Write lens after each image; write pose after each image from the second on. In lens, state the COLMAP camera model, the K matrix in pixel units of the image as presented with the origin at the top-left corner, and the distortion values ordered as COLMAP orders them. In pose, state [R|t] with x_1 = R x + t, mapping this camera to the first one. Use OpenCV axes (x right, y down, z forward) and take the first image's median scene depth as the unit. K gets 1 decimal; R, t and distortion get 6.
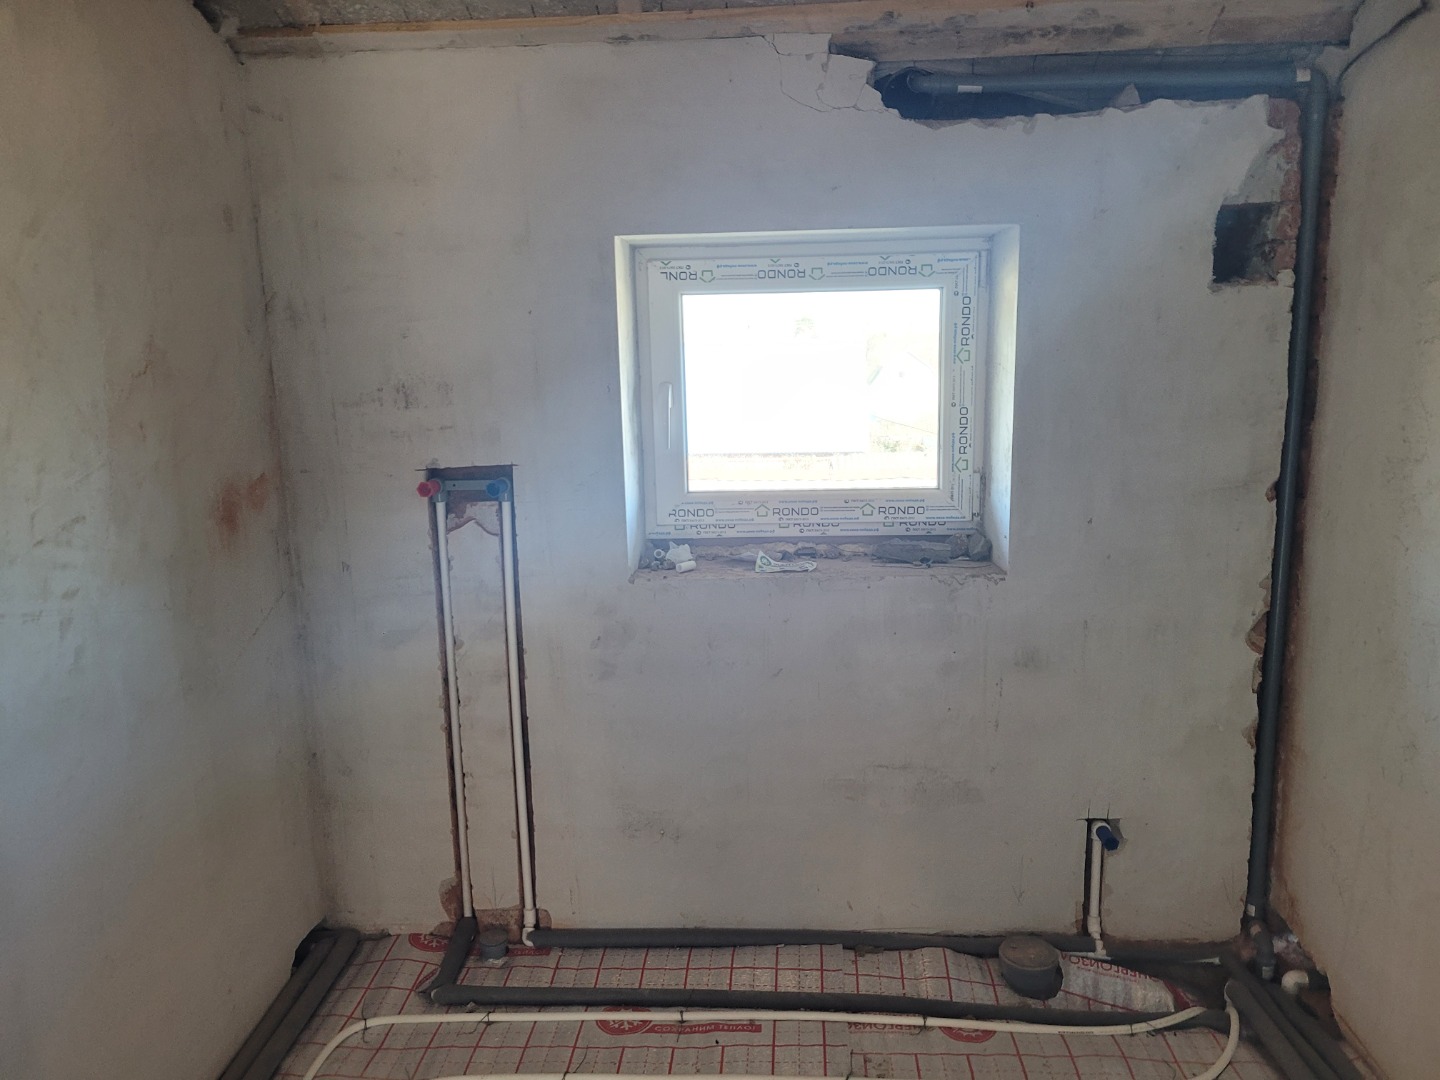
lens RADIAL K [[1069.3, 0, 728.7], [0, 1069.3, 544.6], [0, 0, 1]] dist [0.065005, -0.055113]
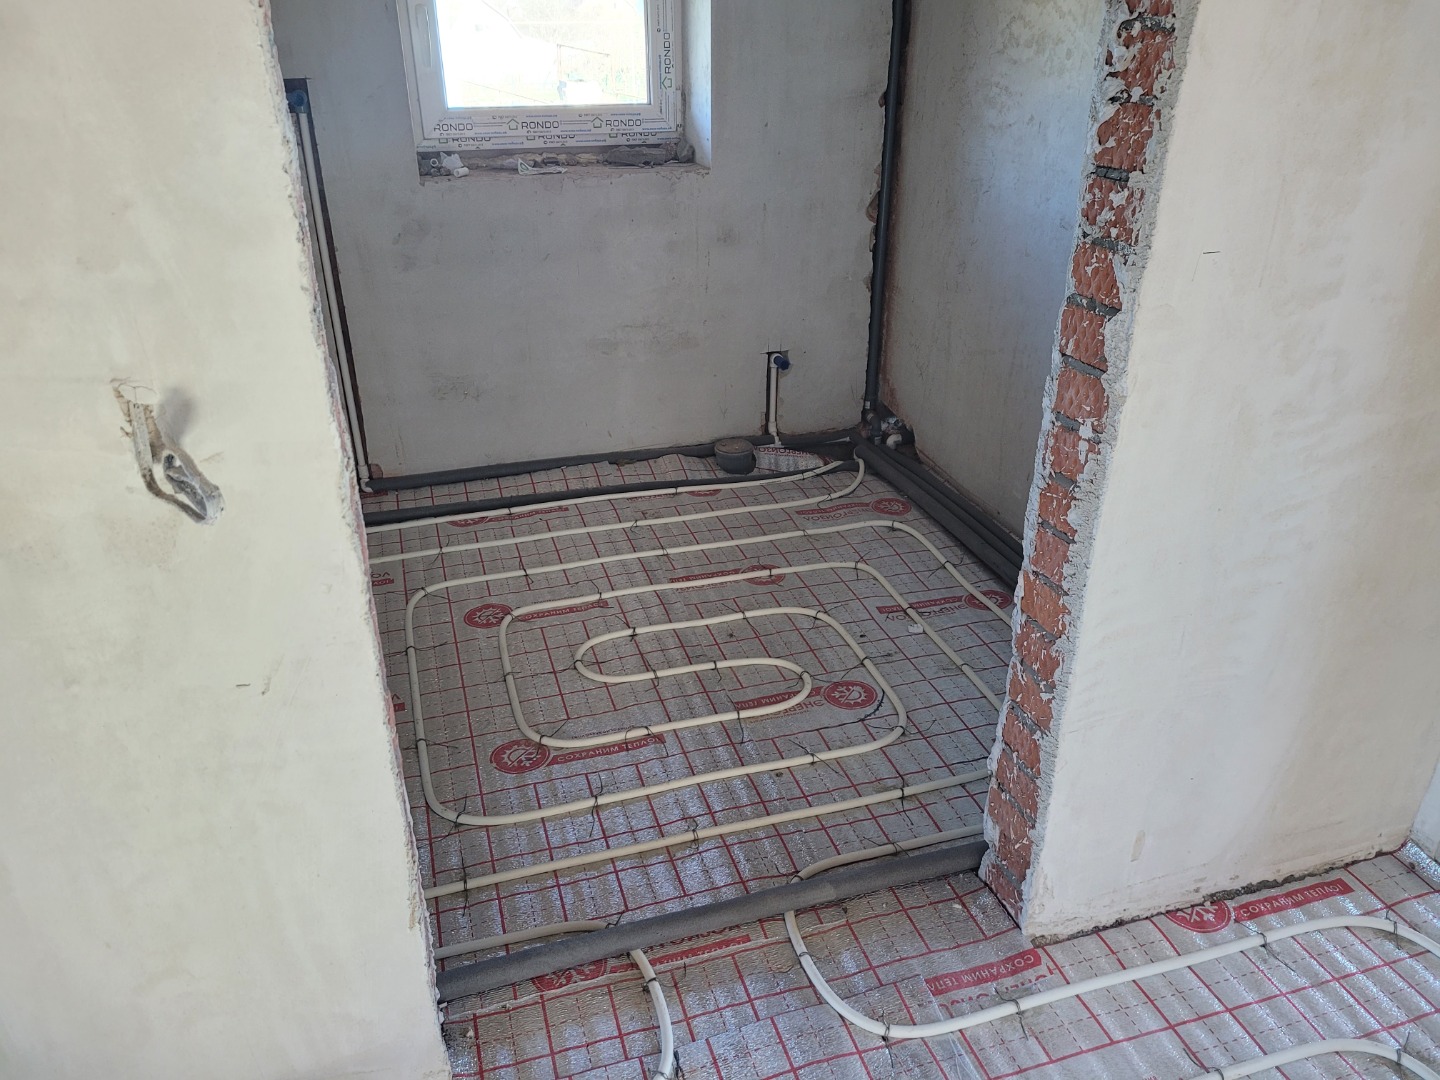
lens RADIAL K [[1069.3, 0, 728.7], [0, 1069.3, 544.6], [0, 0, 1]] dist [0.065005, -0.055113]
pose [[0.933328, -0.144660, 0.328592, -0.220780], [0.047104, 0.956661, 0.287369, 0.086915], [-0.355922, -0.252732, 0.899692, -0.326832]]
